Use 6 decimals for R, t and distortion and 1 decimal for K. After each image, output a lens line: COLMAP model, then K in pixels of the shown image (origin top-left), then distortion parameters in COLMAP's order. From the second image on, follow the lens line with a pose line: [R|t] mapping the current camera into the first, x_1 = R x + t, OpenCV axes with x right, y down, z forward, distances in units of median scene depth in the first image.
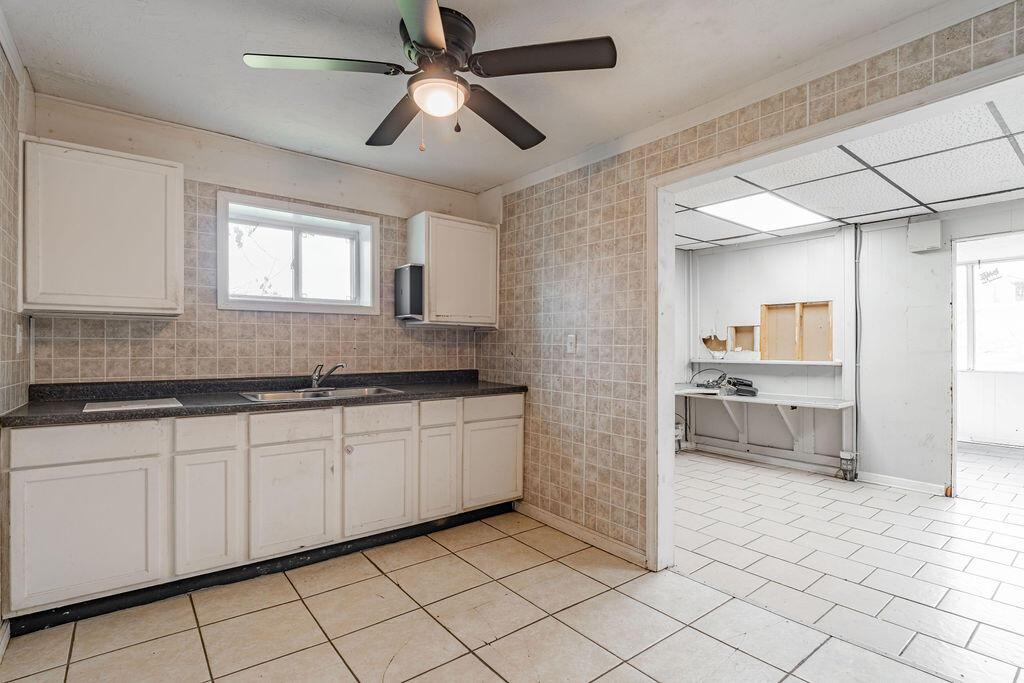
lens RADIAL K [[489.8, 0, 512.8], [0, 489.8, 349.3], [0, 0, 1]] dist [-0.009718, 0.000094]
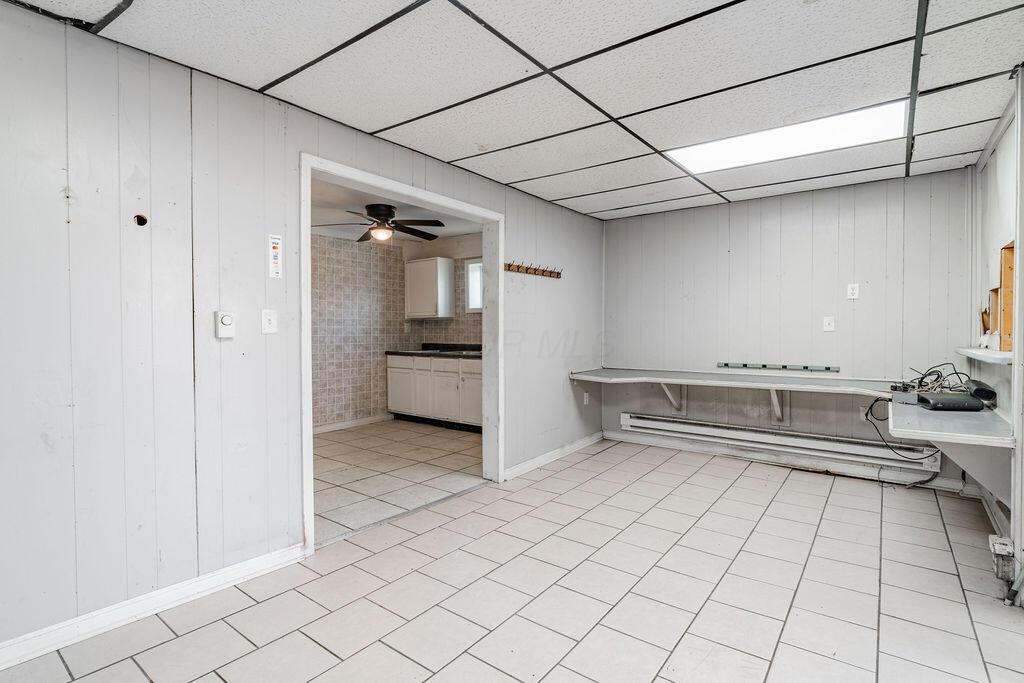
lens RADIAL K [[489.8, 0, 531.2], [0, 489.8, 340.5], [0, 0, 1]] dist [-0.009718, 0.000094]
pose [[0.273529, 0.015183, -0.961744, 1.565220], [0.000965, 0.999871, 0.016059, 0.007188], [0.961863, -0.005321, 0.273479, 0.641041]]
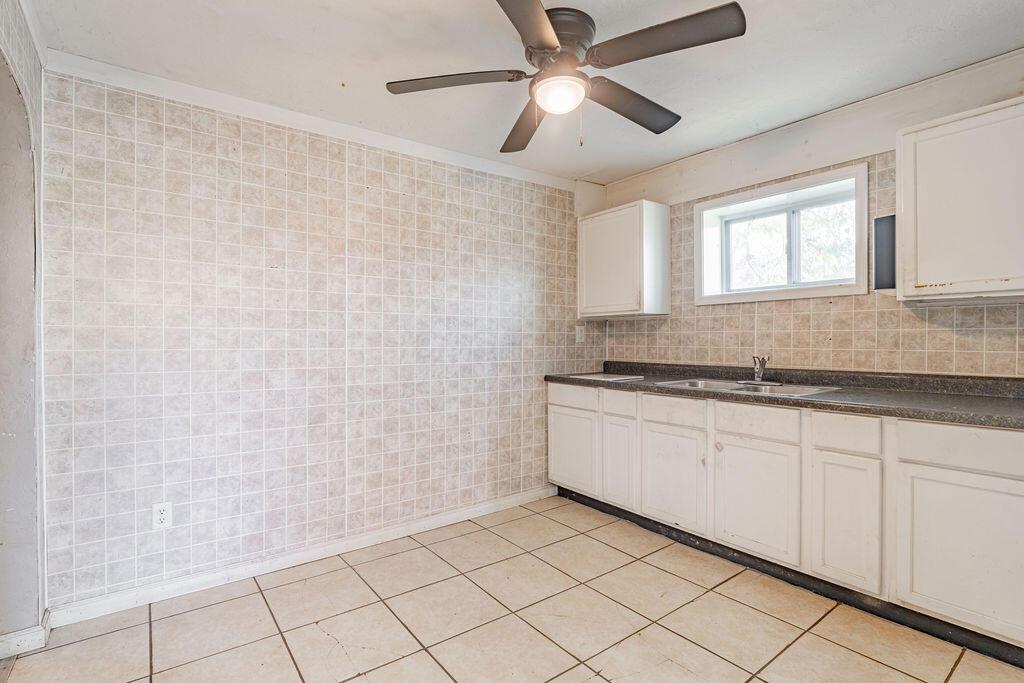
lens RADIAL K [[489.8, 0, 519.2], [0, 489.8, 343.1], [0, 0, 1]] dist [-0.009718, 0.000094]
pose [[-0.015559, 0.003751, -0.999872, 0.547759], [-0.002916, 0.999989, 0.003797, 0.003954], [0.999875, 0.002974, -0.015548, 0.568261]]
